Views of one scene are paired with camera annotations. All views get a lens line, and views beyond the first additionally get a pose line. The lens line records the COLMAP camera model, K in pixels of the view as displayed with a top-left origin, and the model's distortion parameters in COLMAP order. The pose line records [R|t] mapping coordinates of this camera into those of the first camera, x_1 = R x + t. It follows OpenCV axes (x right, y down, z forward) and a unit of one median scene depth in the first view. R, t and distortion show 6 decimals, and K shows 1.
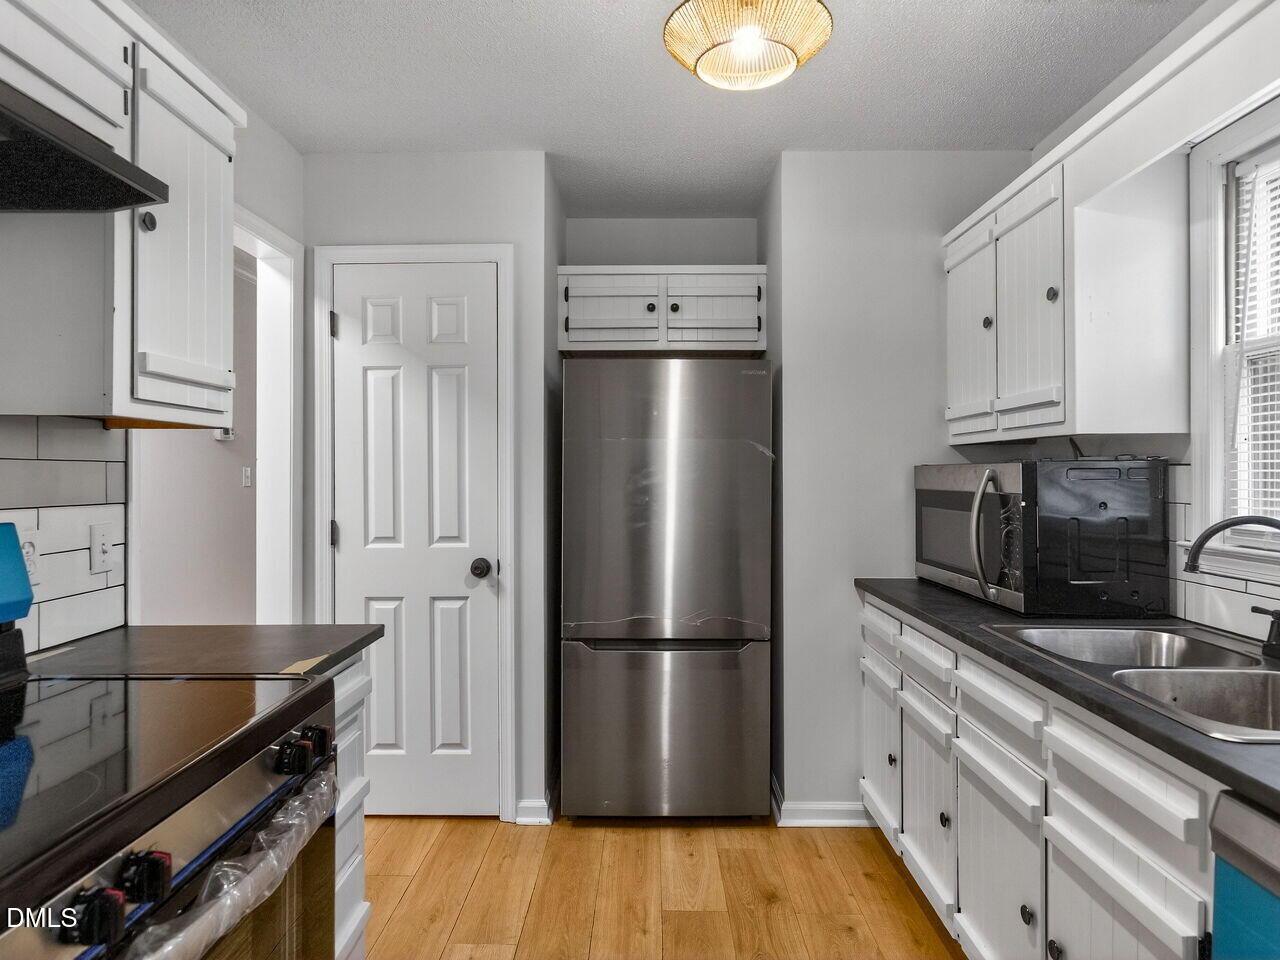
lens RADIAL K [[877.0, 0, 640.0], [0, 877.0, 480.0], [0, 0, 1]] dist [0.031052, 0.003903]
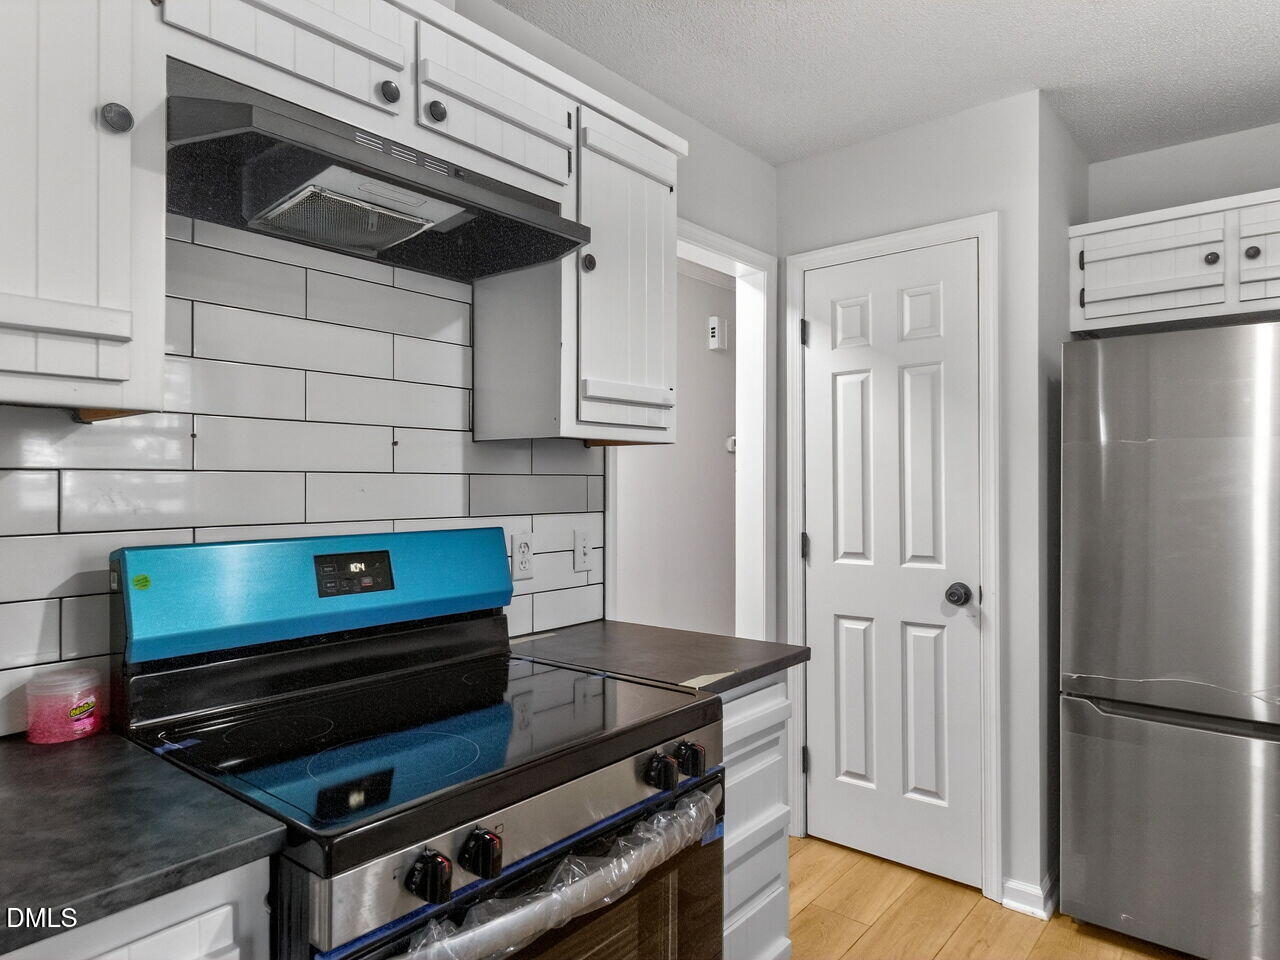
lens RADIAL K [[877.0, 0, 640.0], [0, 877.0, 480.0], [0, 0, 1]] dist [0.031052, 0.003903]
pose [[0.754058, 0.001605, -0.656806, 0.157384], [-0.003057, 0.999995, -0.001067, -0.010890], [0.656801, 0.002812, 0.754059, 0.144500]]
